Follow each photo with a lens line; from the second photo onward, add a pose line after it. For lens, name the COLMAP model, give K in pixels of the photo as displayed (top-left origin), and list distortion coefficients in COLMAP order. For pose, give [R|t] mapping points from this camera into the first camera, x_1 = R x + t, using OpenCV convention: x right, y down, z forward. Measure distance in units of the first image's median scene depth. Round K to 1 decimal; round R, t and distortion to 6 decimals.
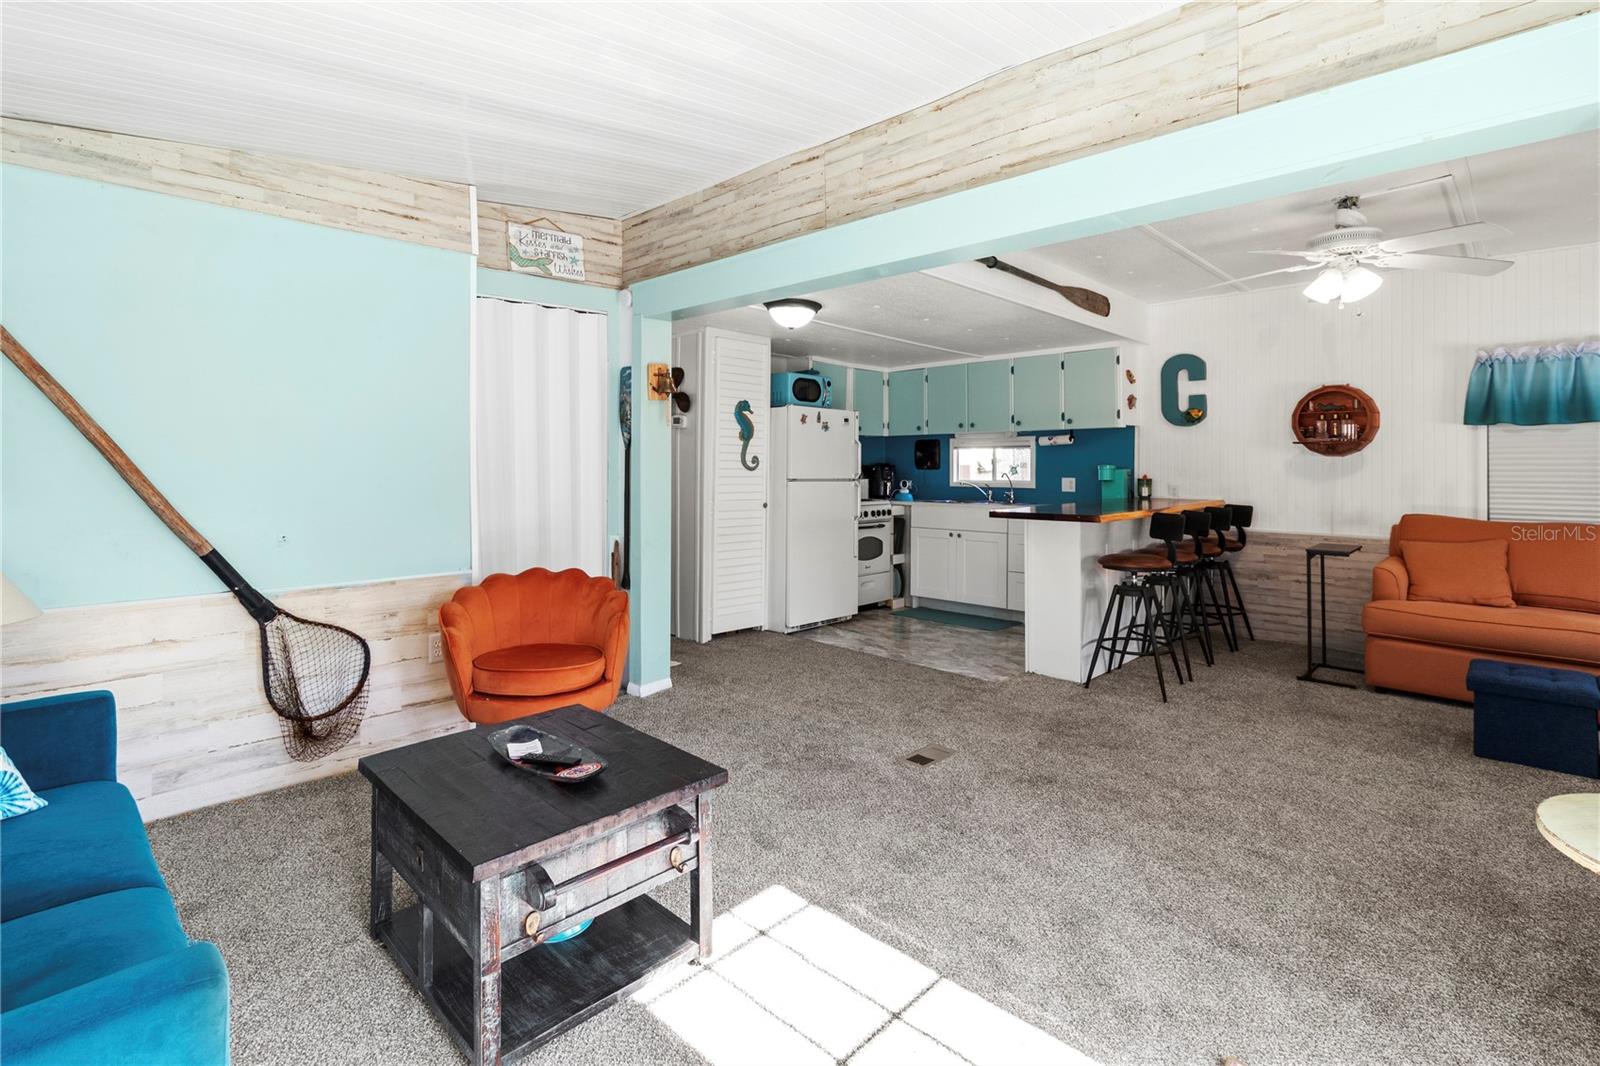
lens RADIAL K [[751.7, 0, 811.8], [0, 751.7, 456.1], [0, 0, 1]] dist [-0.001089, -0.000076]
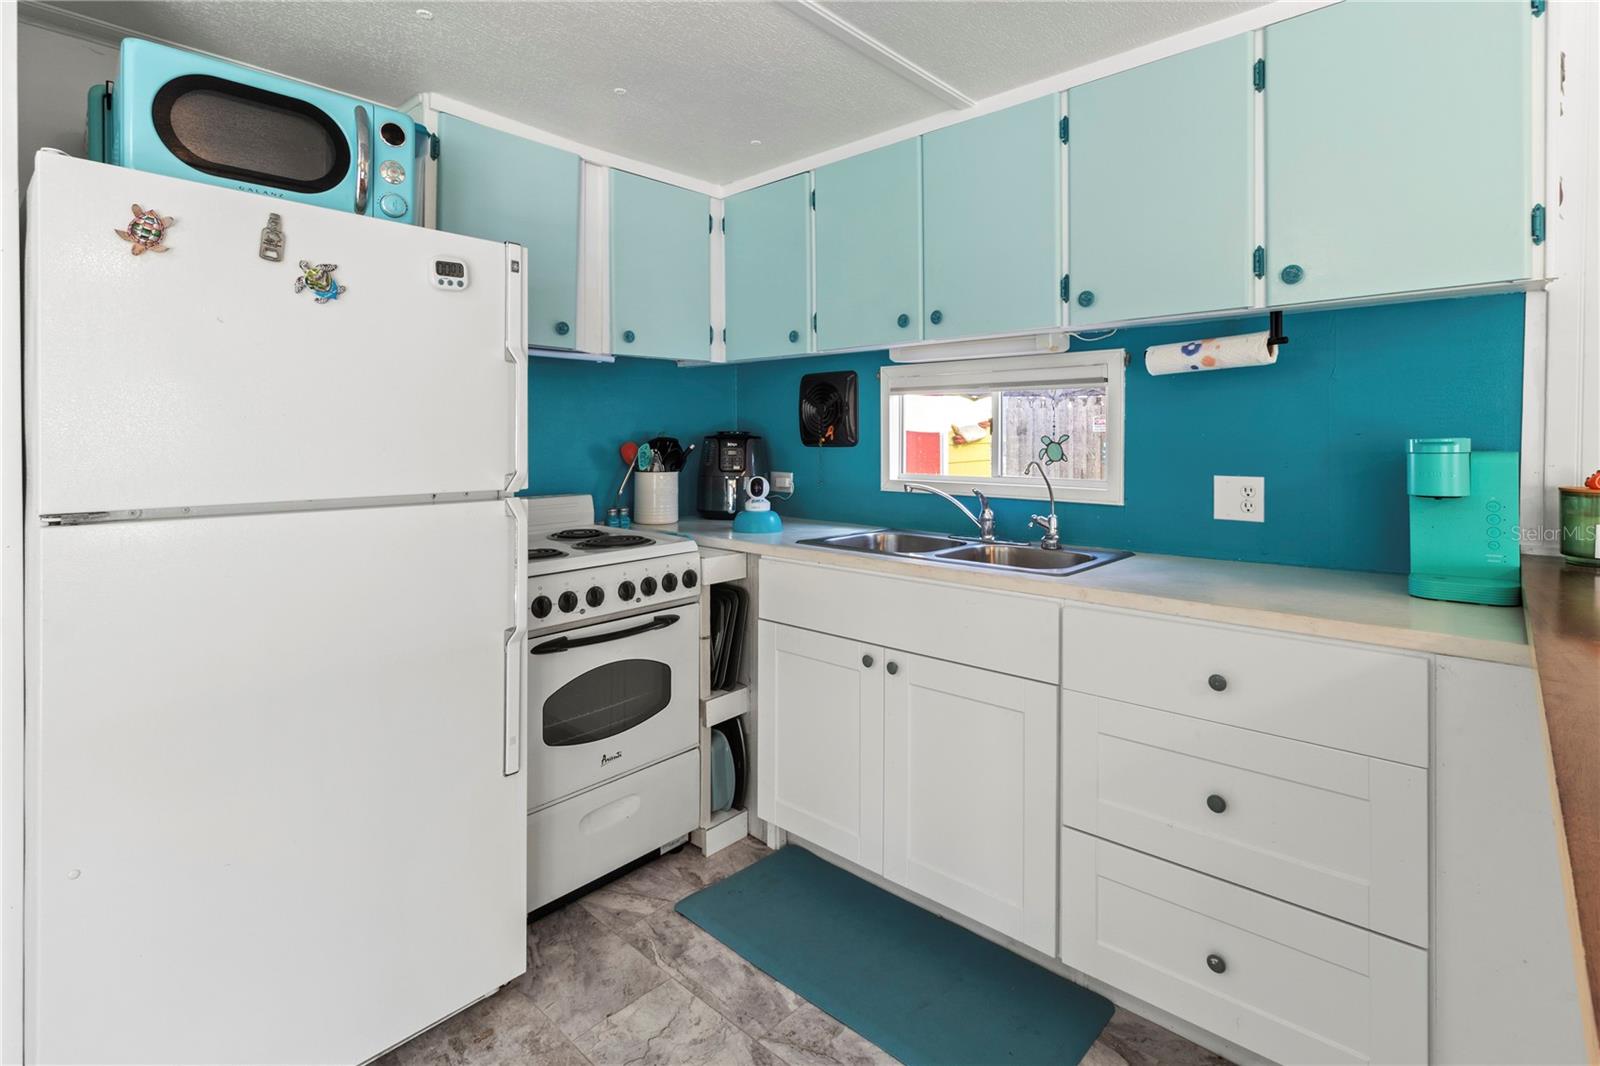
lens RADIAL K [[768.0, 0, 807.0], [0, 768.0, 440.1], [0, 0, 1]] dist [0.001252, 0.000563]
pose [[0.999533, -0.005025, 0.030153, 0.161836], [0.004306, 0.999706, 0.023869, 0.005604], [-0.030264, -0.023728, 0.999260, 0.733700]]
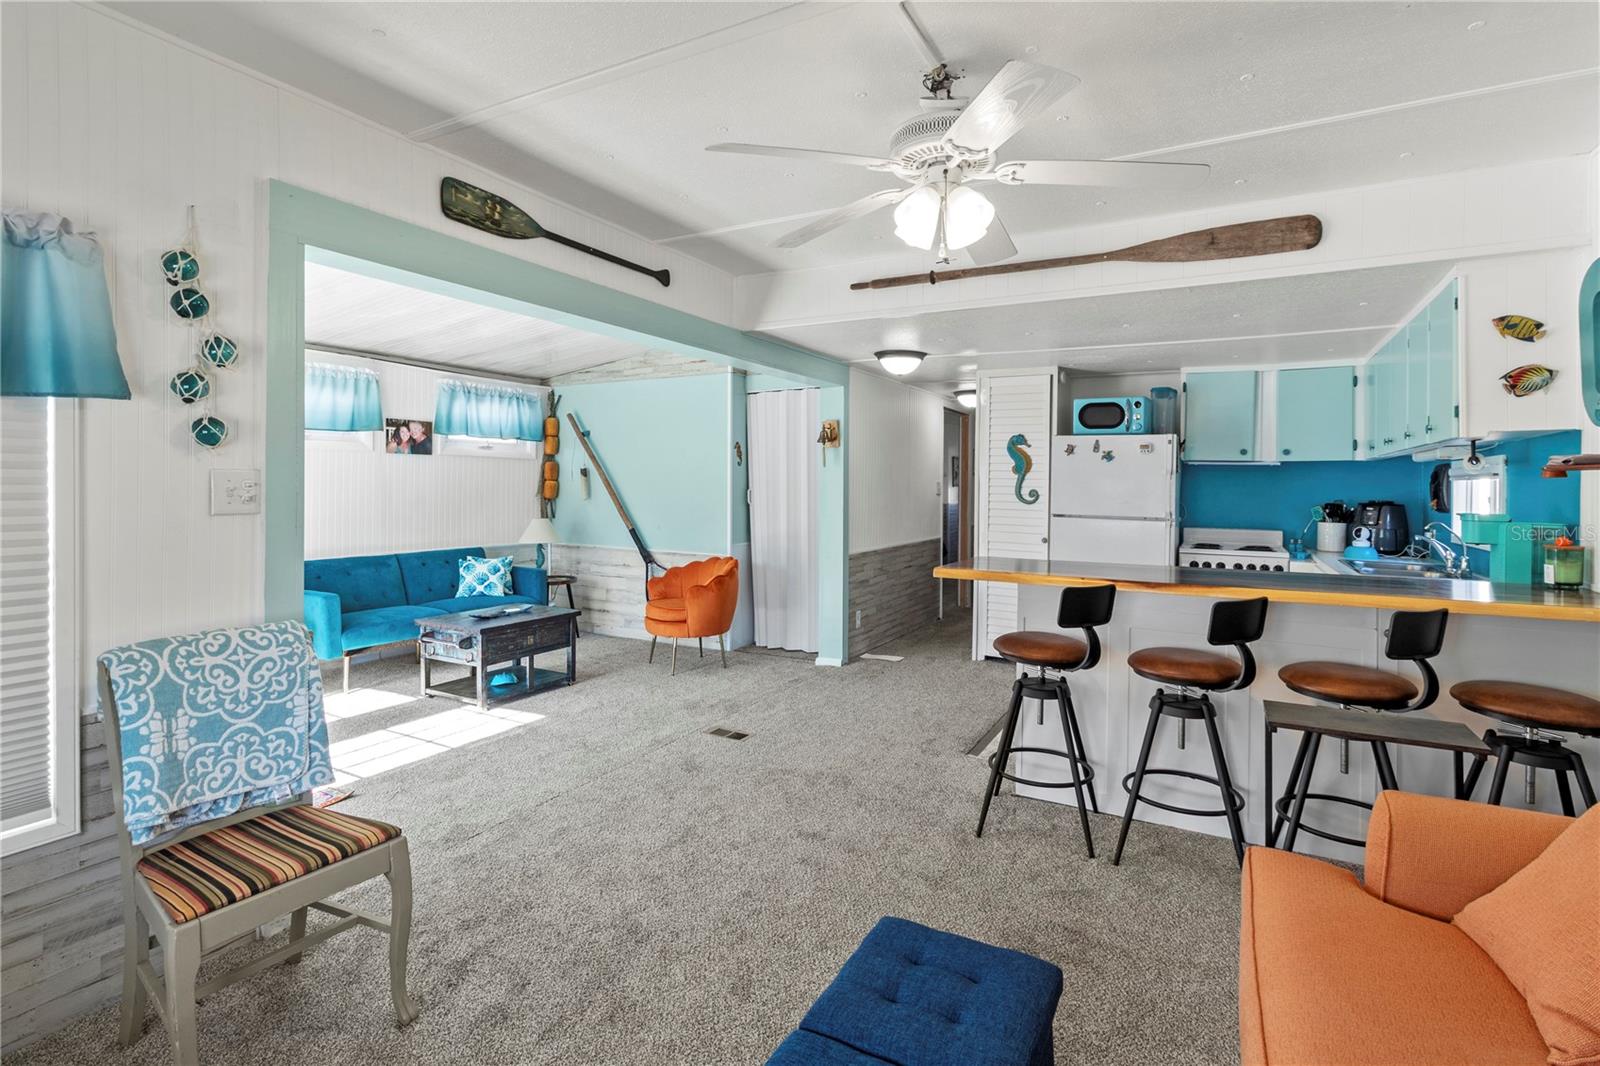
lens RADIAL K [[748.1, 0, 829.5], [0, 748.1, 485.8], [0, 0, 1]] dist [0.001917, 0.000289]
pose [[0.273140, 0.003106, -0.961969, 0.748344], [0.001116, 0.999993, 0.003545, -0.008276], [0.961974, -0.002041, 0.273134, 0.443079]]
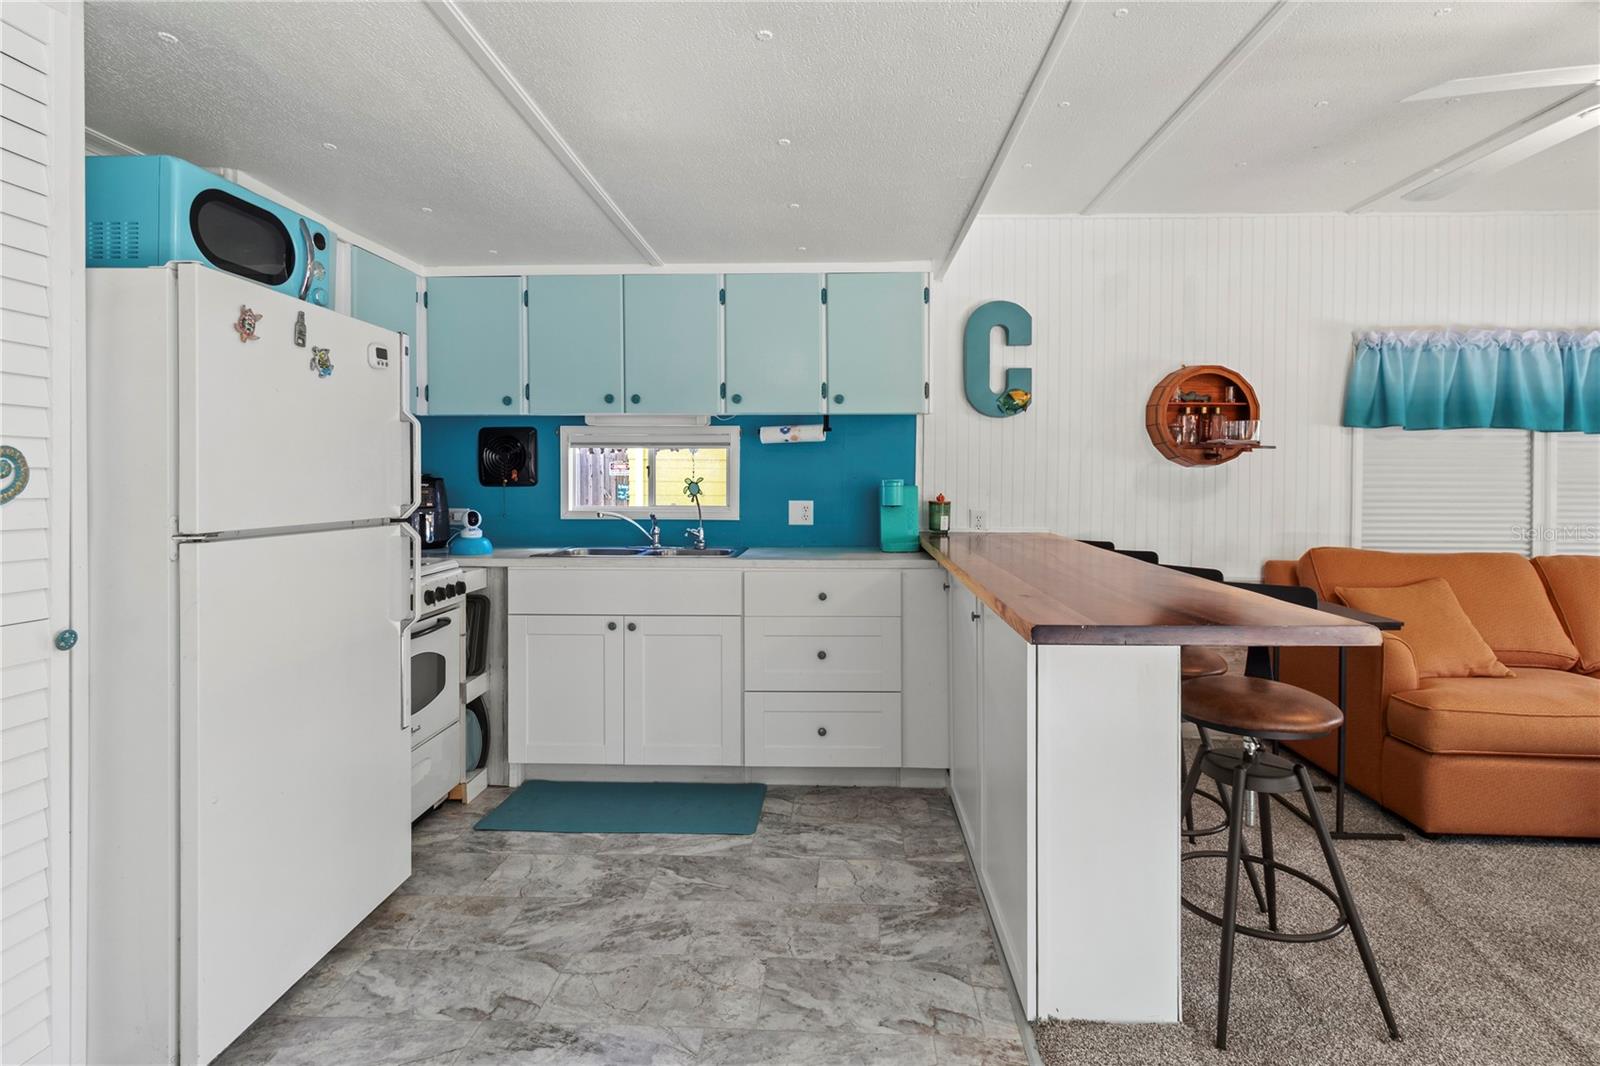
lens RADIAL K [[761.2, 0, 815.4], [0, 761.2, 485.9], [0, 0, 1]] dist [0.000820, -0.000196]
pose [[0.744257, -0.009152, 0.667831, -0.041927], [-0.010029, 0.999640, 0.024875, 0.003397], [-0.667818, -0.025211, 0.743897, 0.600950]]
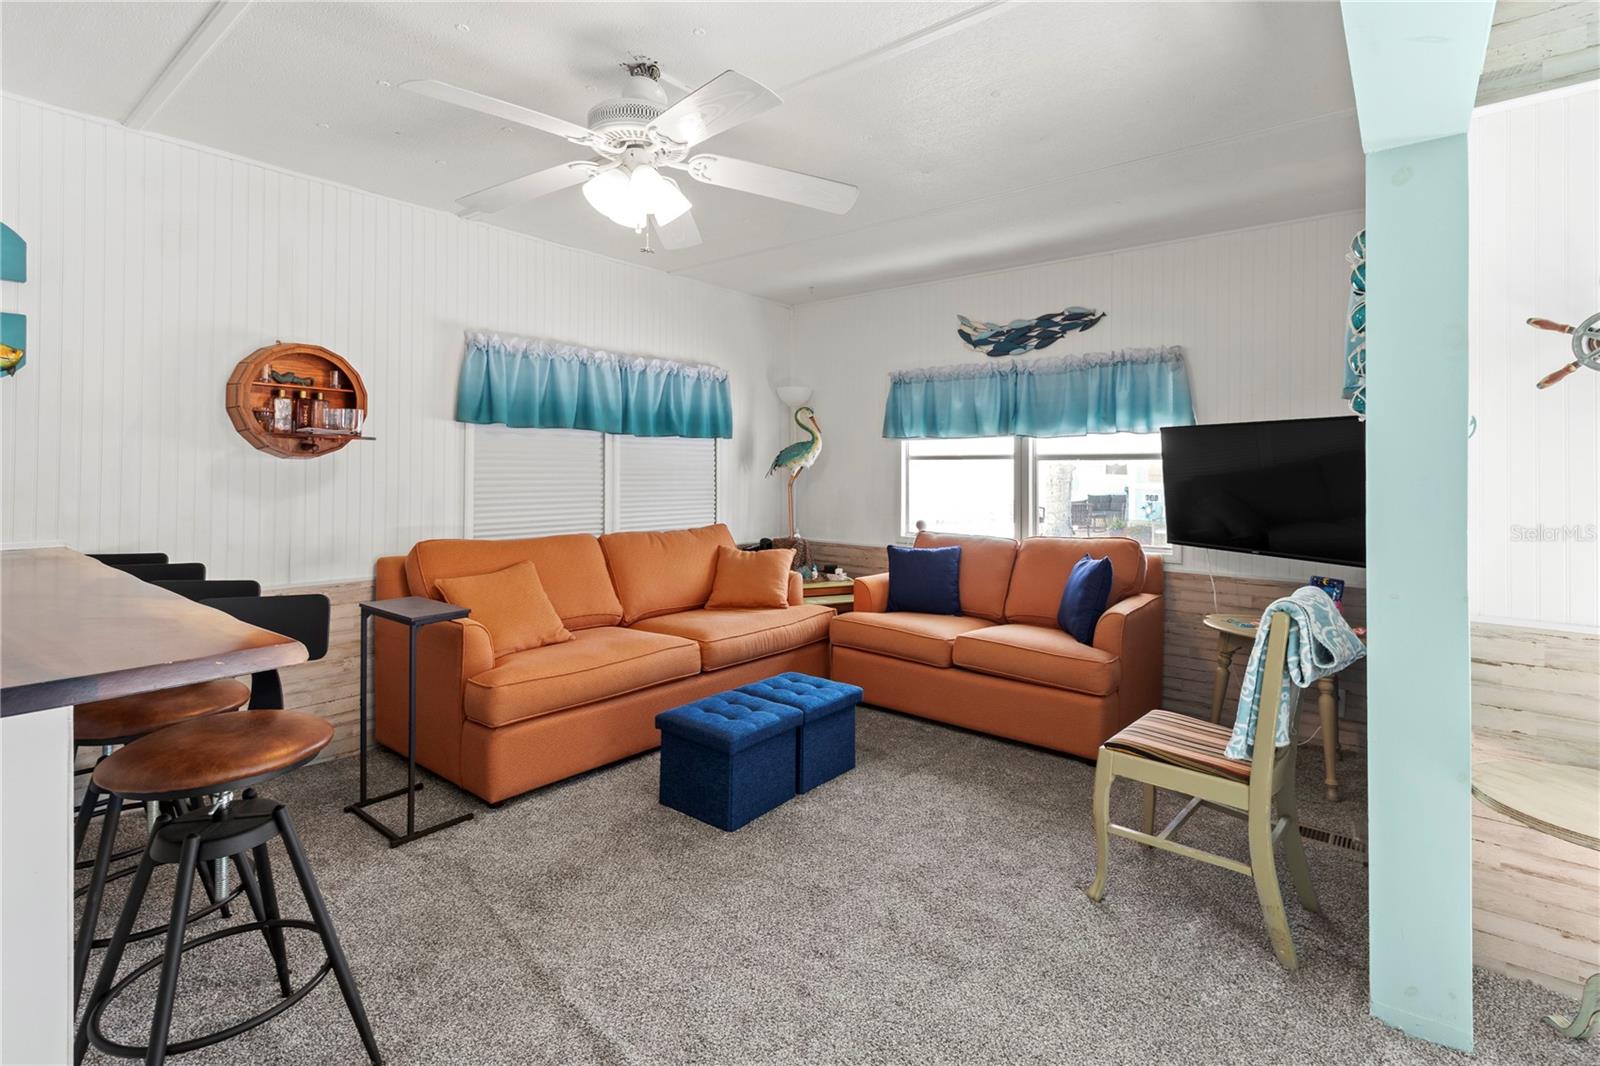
lens RADIAL K [[759.7, 0, 806.4], [0, 759.7, 464.3], [0, 0, 1]] dist [0.001128, 0.000087]
pose [[-0.087699, 0.005269, 0.996133, 0.027662], [-0.018406, 0.999807, -0.006908, 0.001463], [-0.995977, -0.018940, -0.087585, 0.539461]]
